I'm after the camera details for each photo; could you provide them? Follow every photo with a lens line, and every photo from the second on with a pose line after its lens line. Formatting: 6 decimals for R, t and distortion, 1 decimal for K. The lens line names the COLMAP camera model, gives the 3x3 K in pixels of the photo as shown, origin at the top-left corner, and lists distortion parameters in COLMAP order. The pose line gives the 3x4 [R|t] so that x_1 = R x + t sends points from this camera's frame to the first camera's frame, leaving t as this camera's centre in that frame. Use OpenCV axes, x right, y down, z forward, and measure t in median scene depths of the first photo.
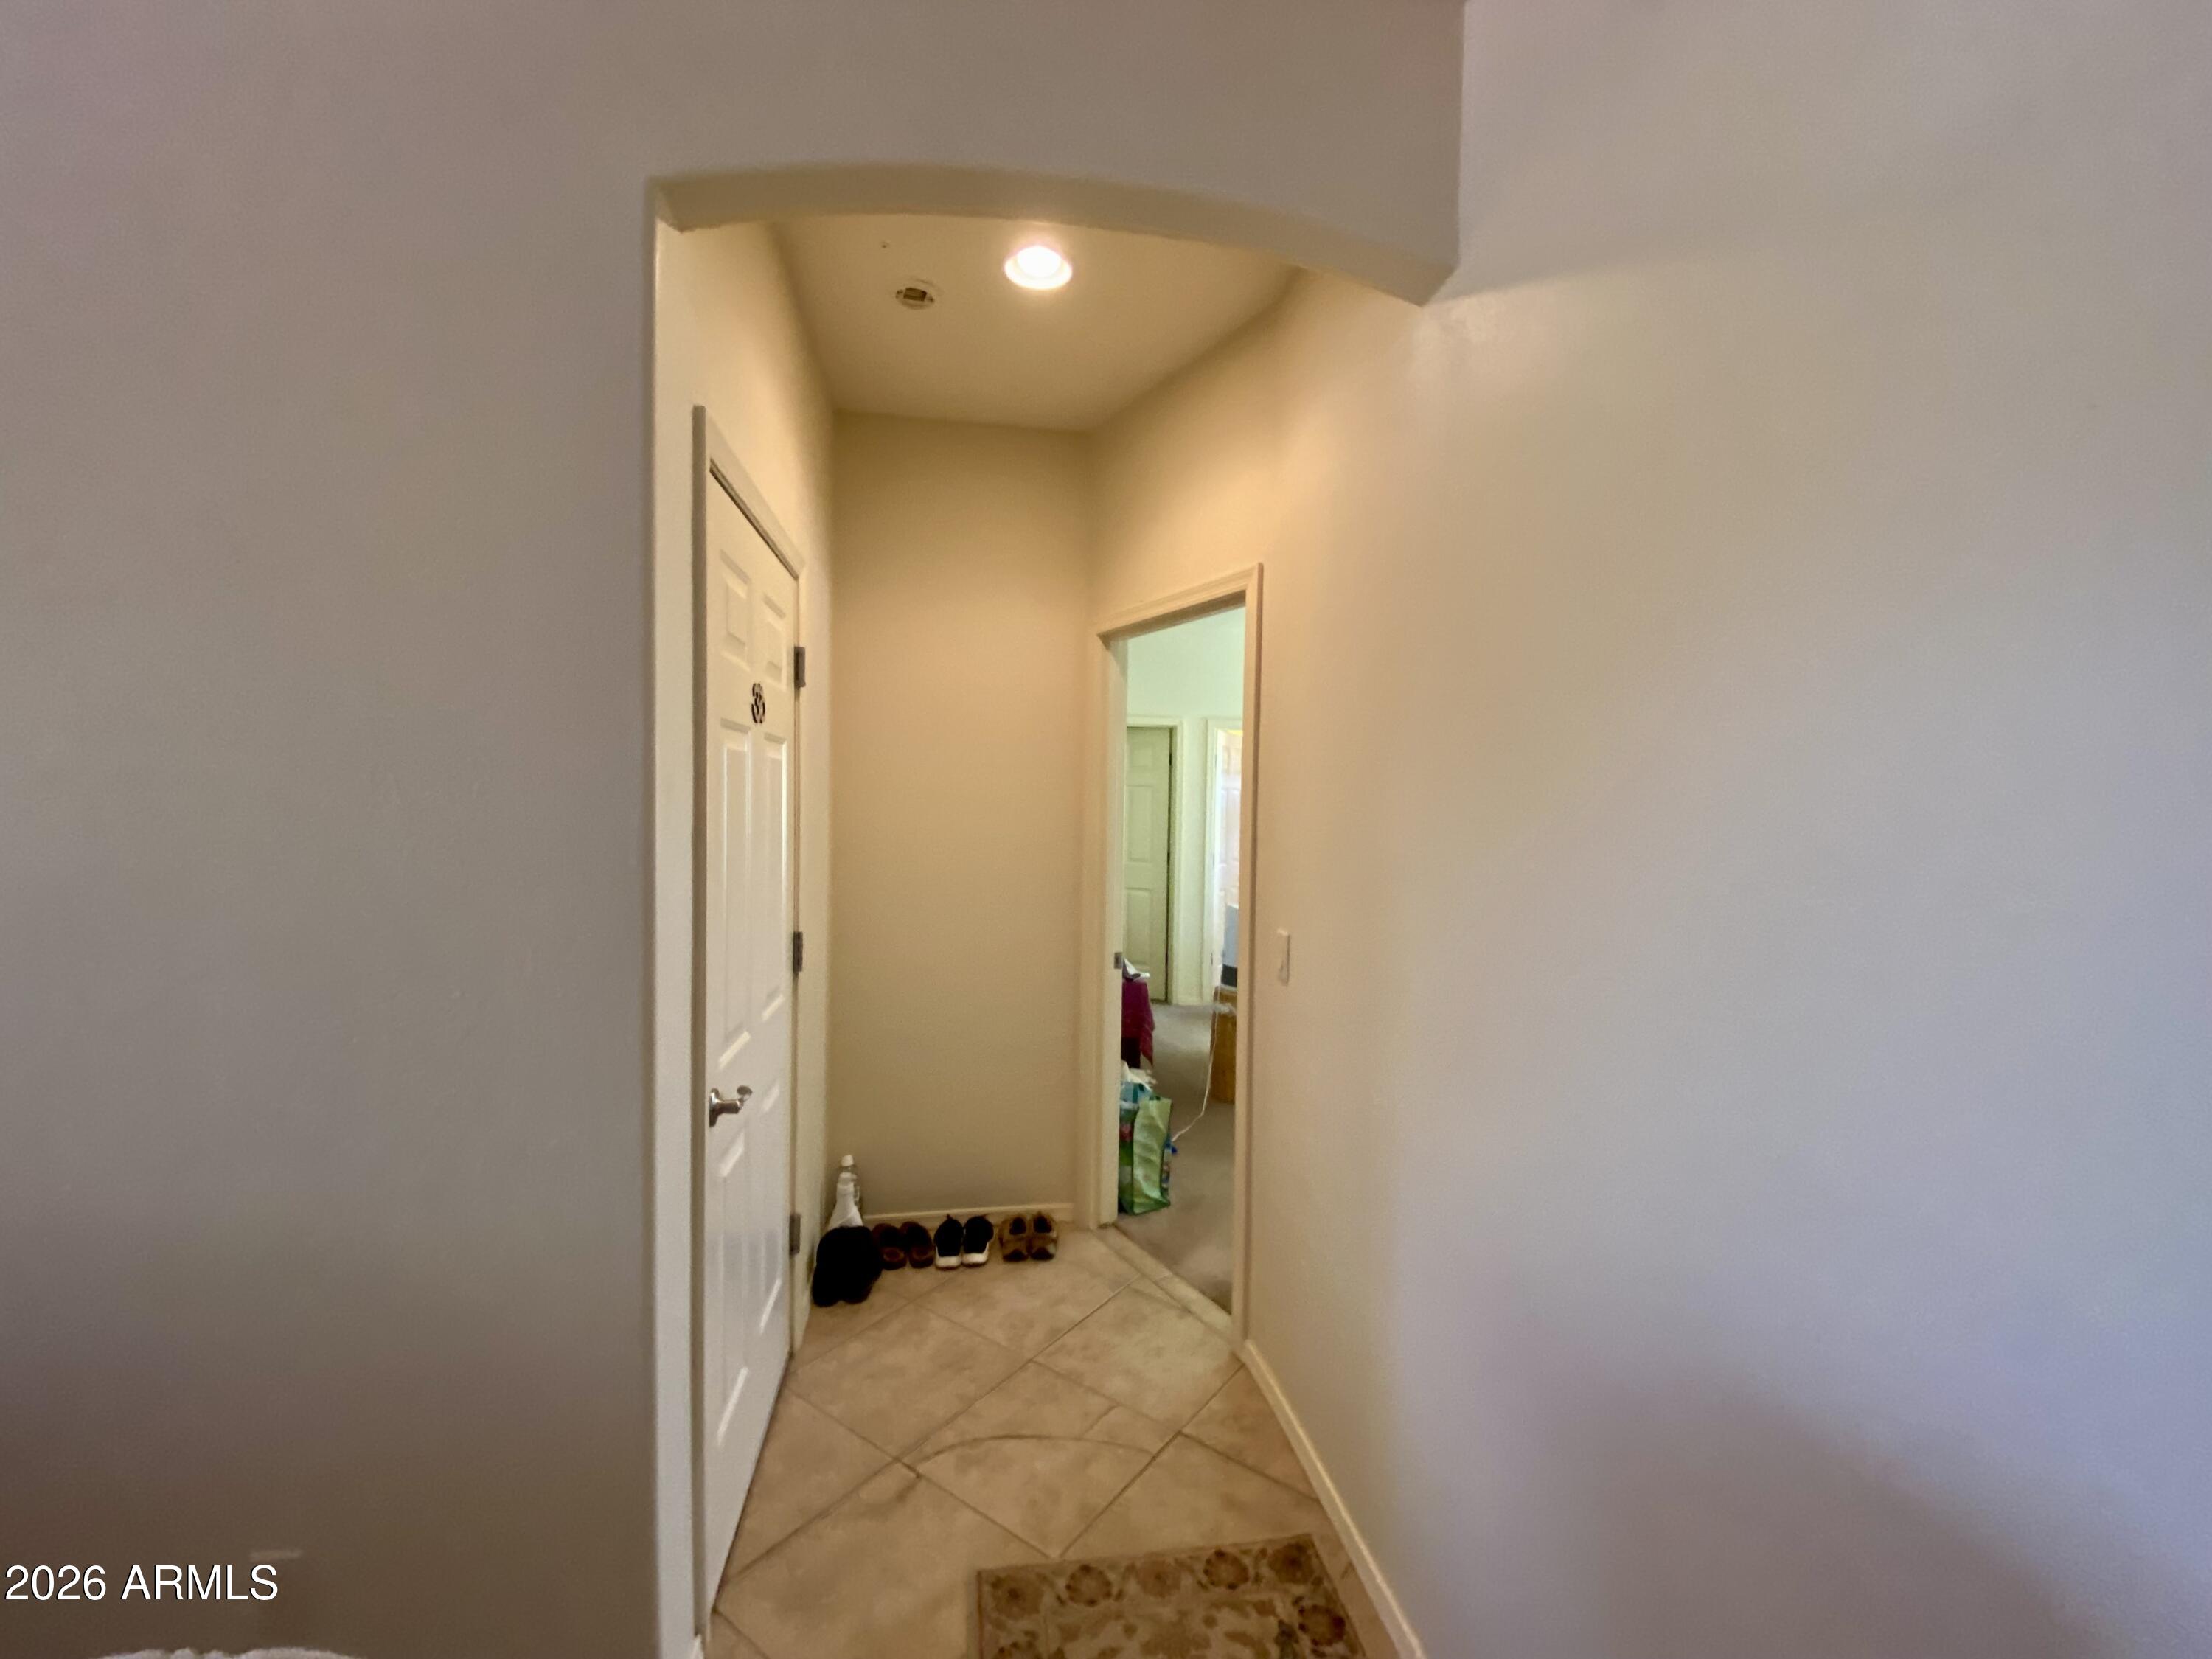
lens RADIAL K [[919.4, 0, 1107.3], [0, 919.4, 837.8], [0, 0, 1]] dist [0.014067, -0.016368]
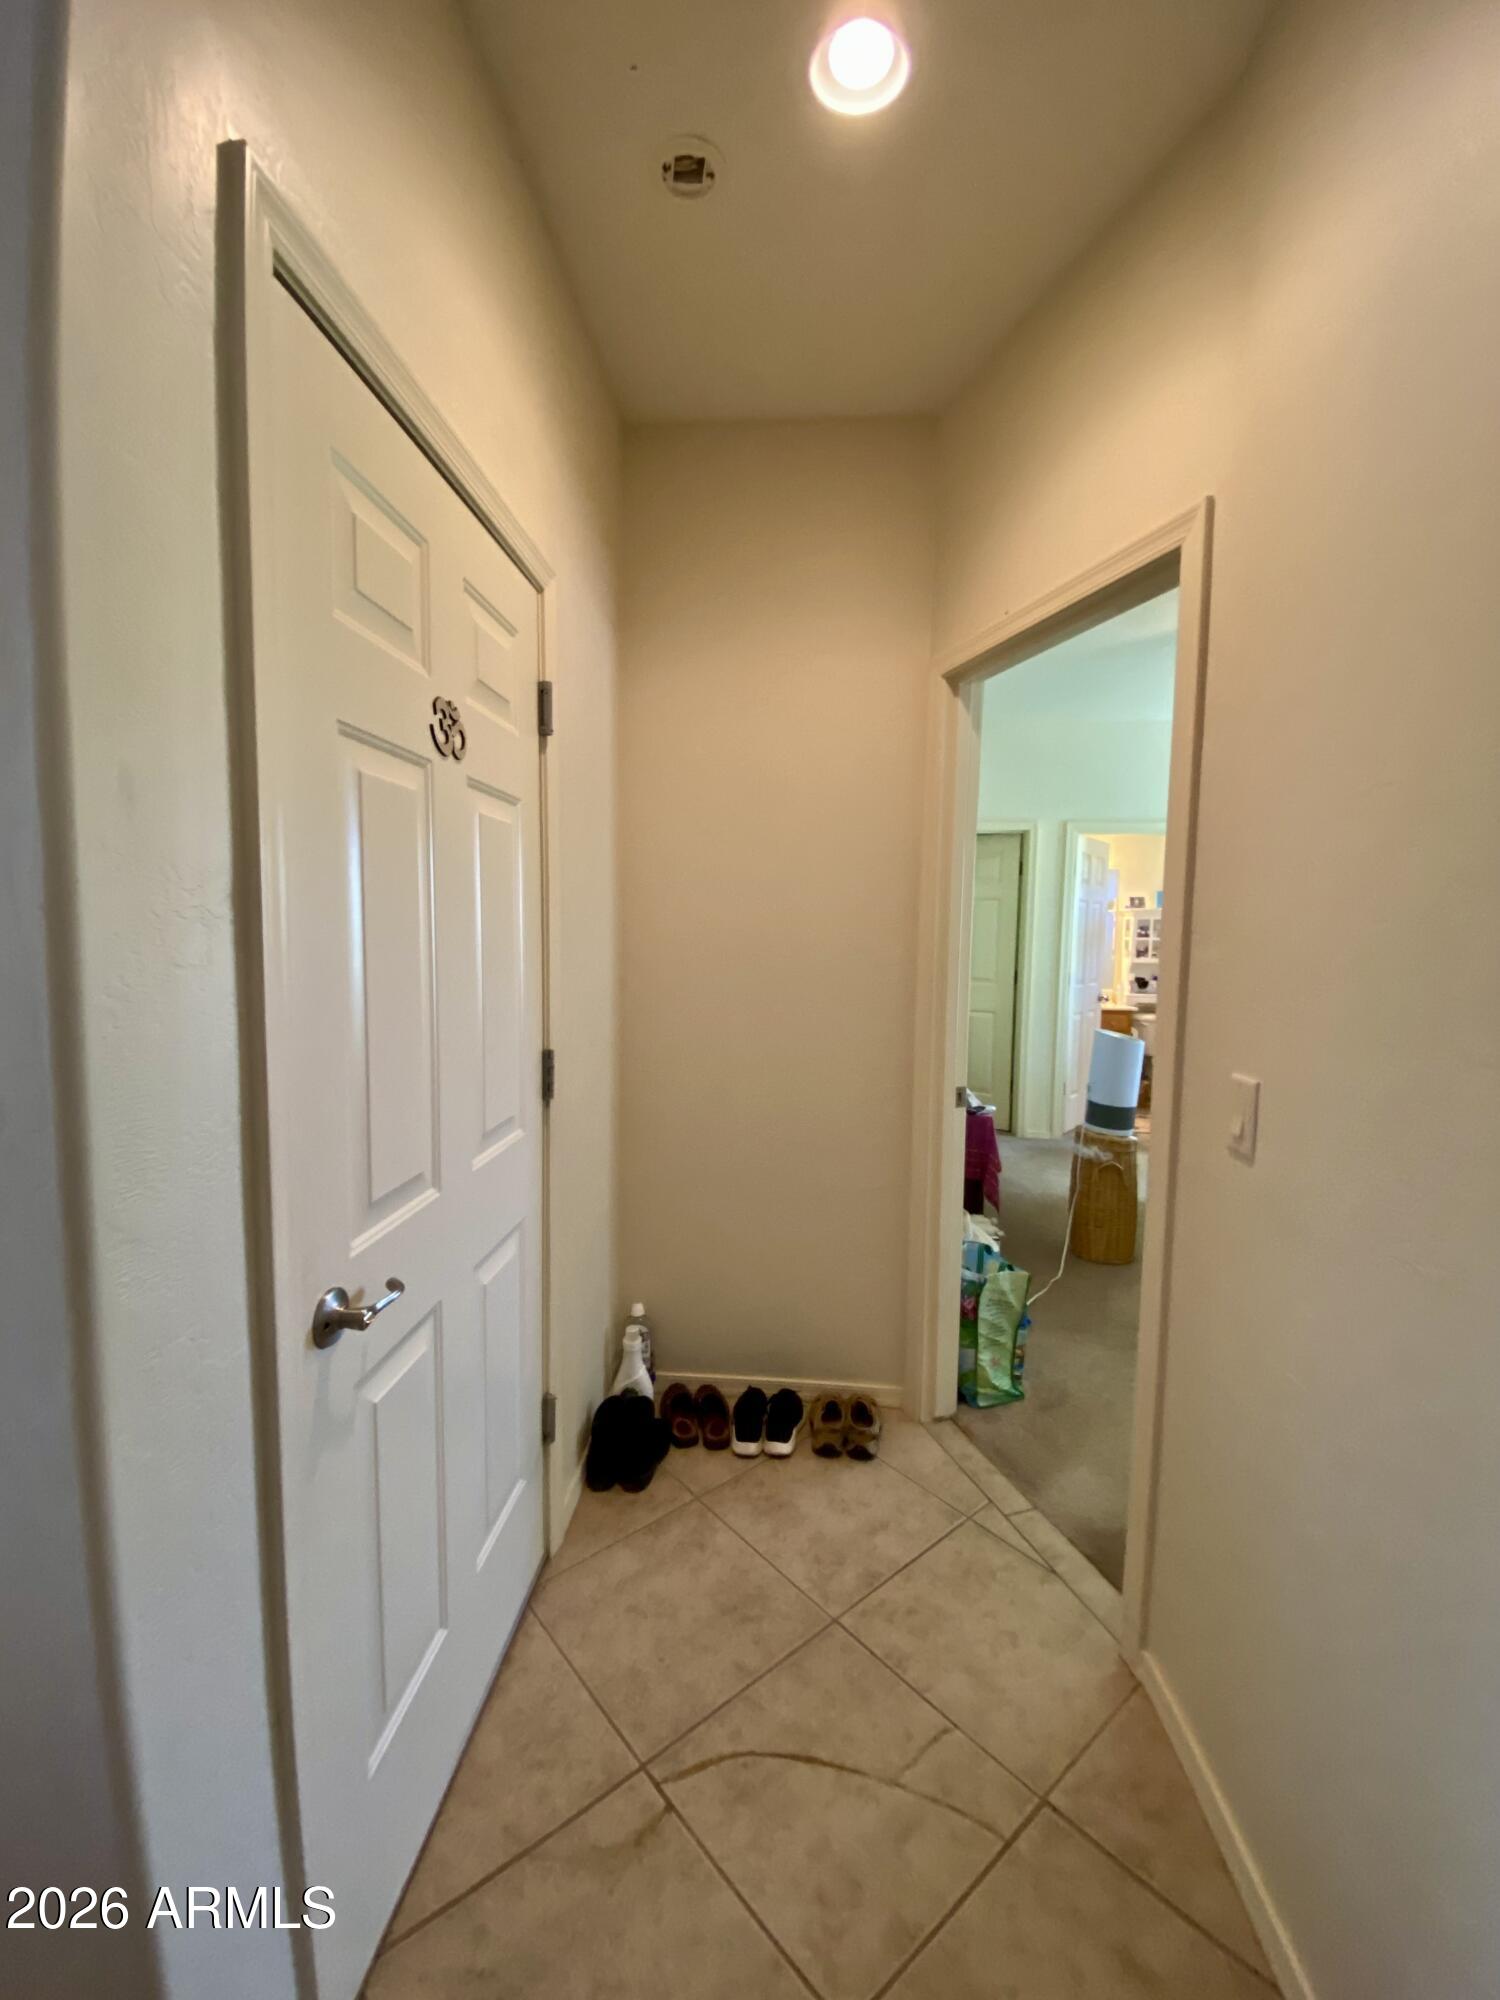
lens RADIAL K [[831.3, 0, 732.0], [0, 831.3, 994.0], [0, 0, 1]] dist [0.014067, -0.016368]
pose [[0.968045, 0.016867, -0.250210, -0.003550], [-0.007601, 0.999251, 0.037952, 0.024939], [0.250663, -0.034837, 0.967447, 0.341410]]
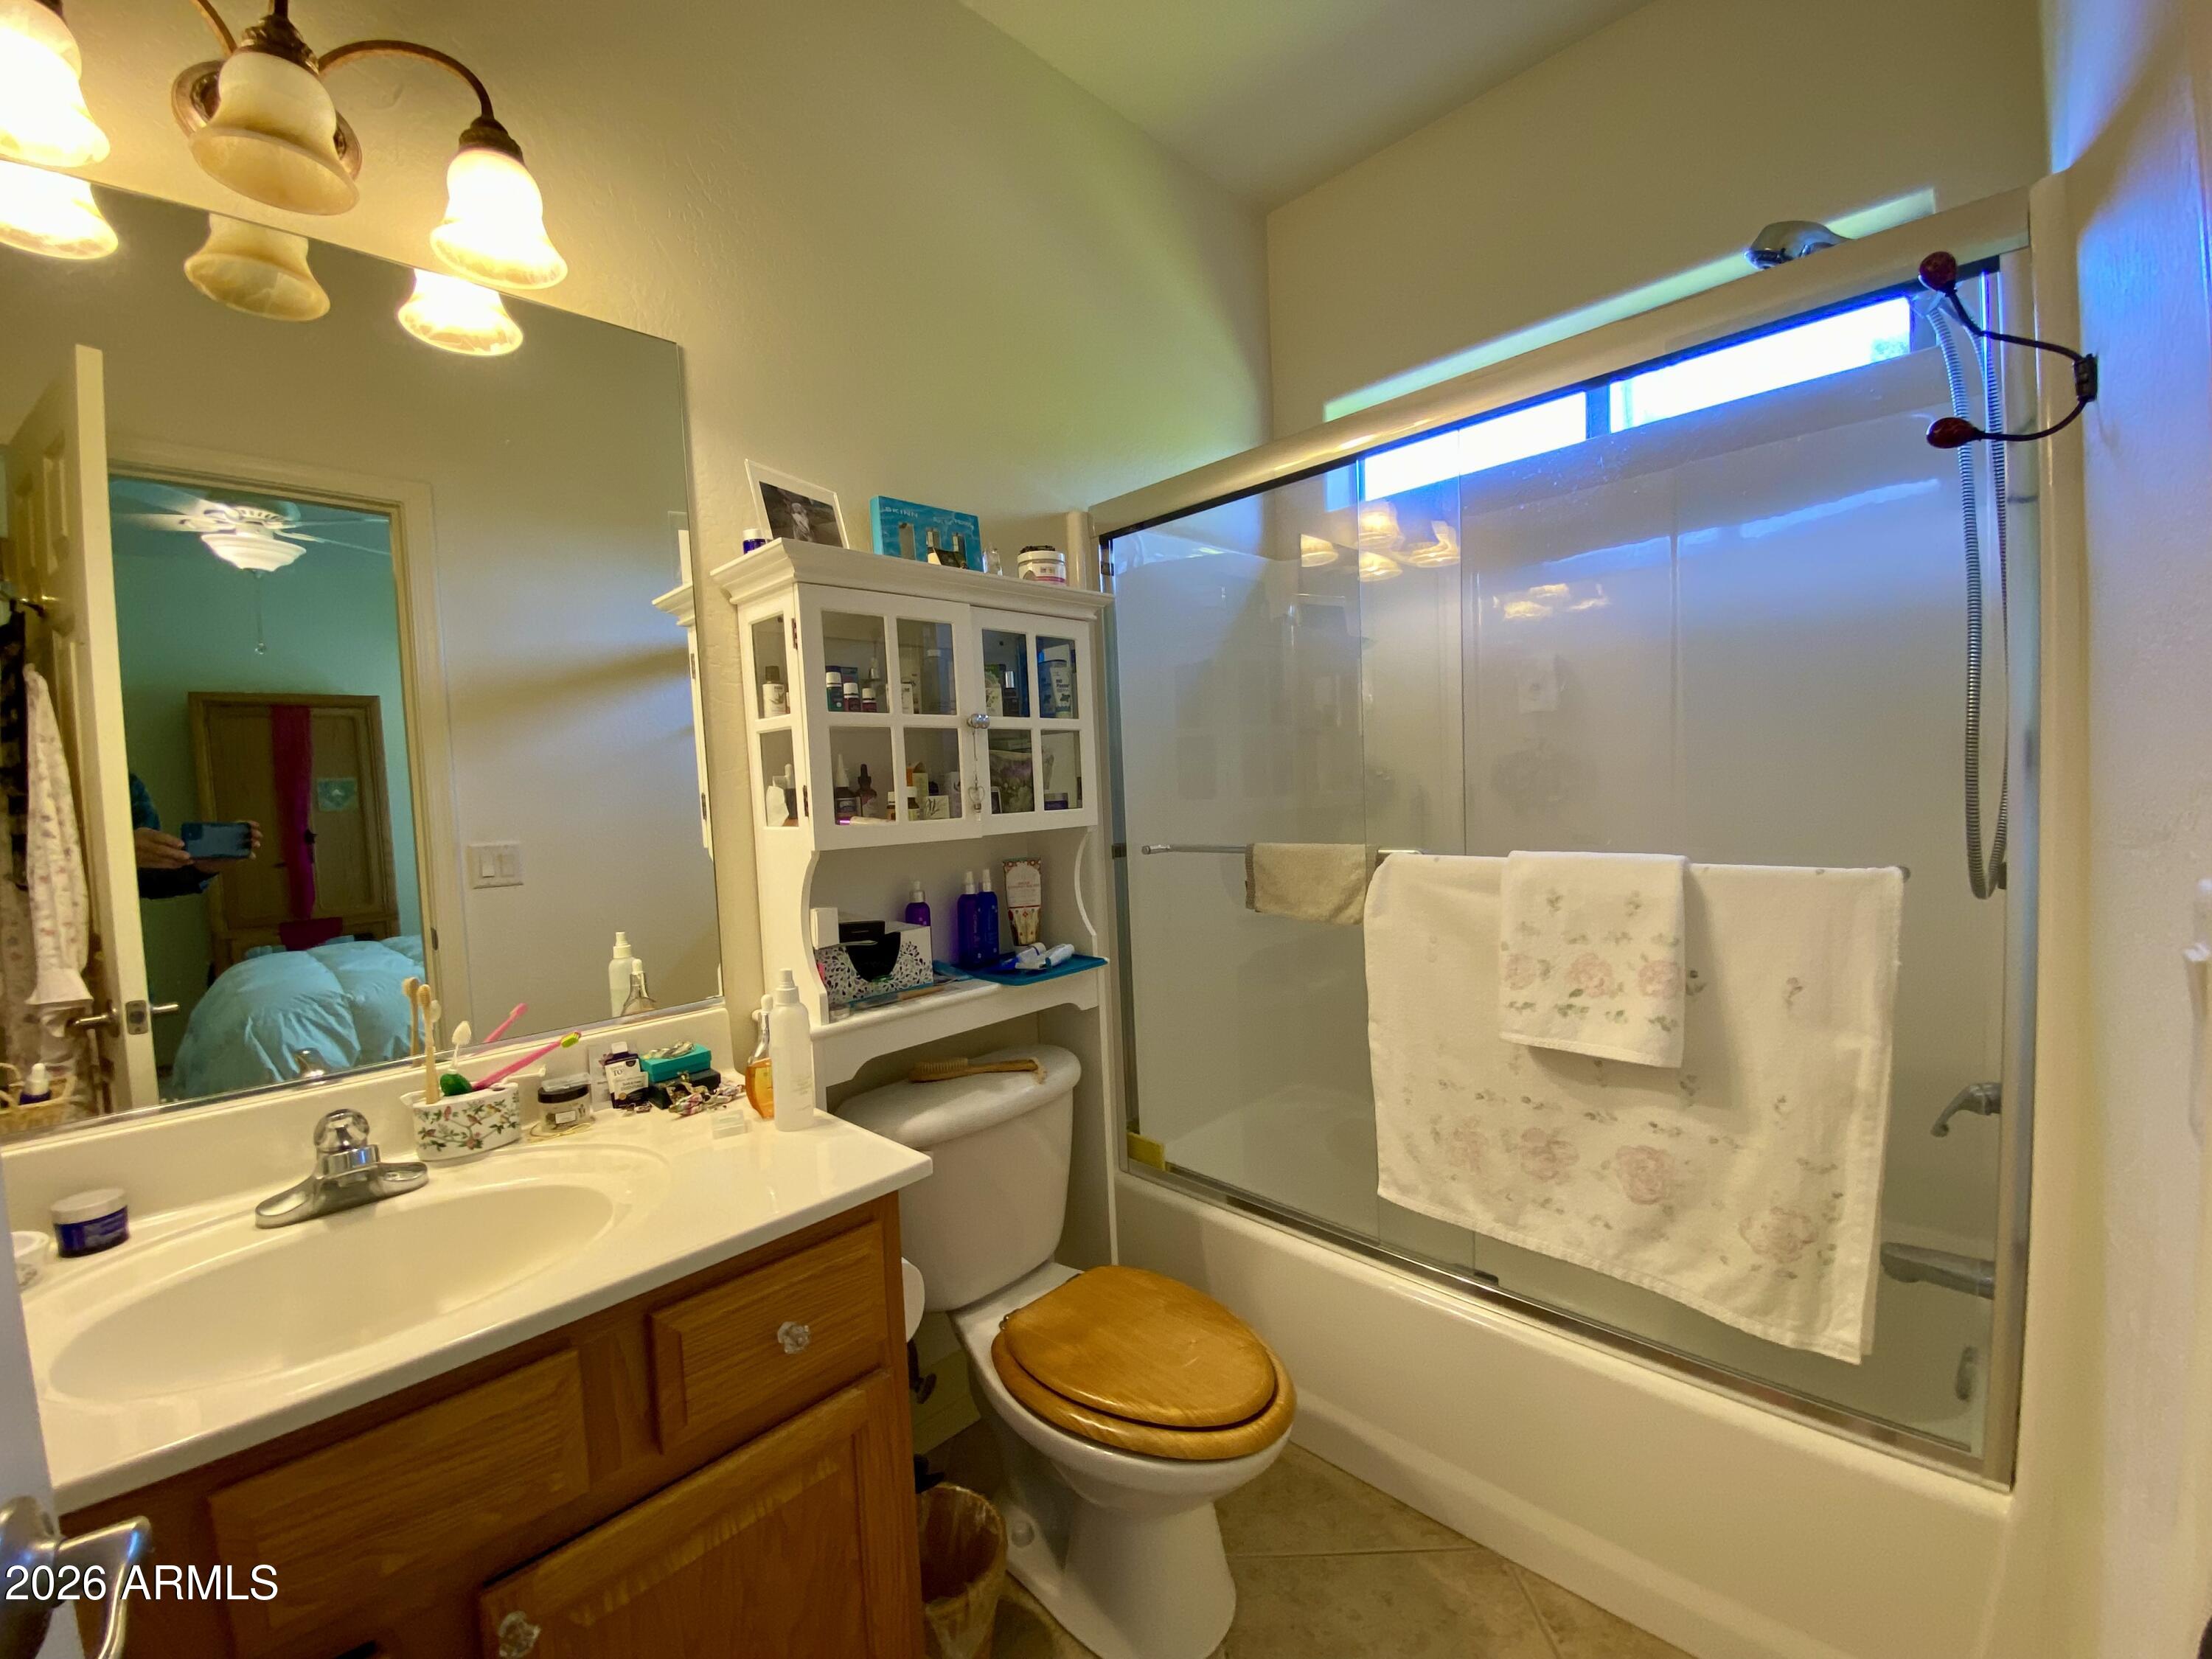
lens RADIAL K [[919.4, 0, 1111.1], [0, 919.4, 837.8], [0, 0, 1]] dist [0.014067, -0.016368]
pose [[0.803204, -0.087897, 0.589183, 0.411870], [0.085668, 0.995817, 0.031774, 0.005014], [-0.589511, 0.024953, 0.807375, 2.853177]]
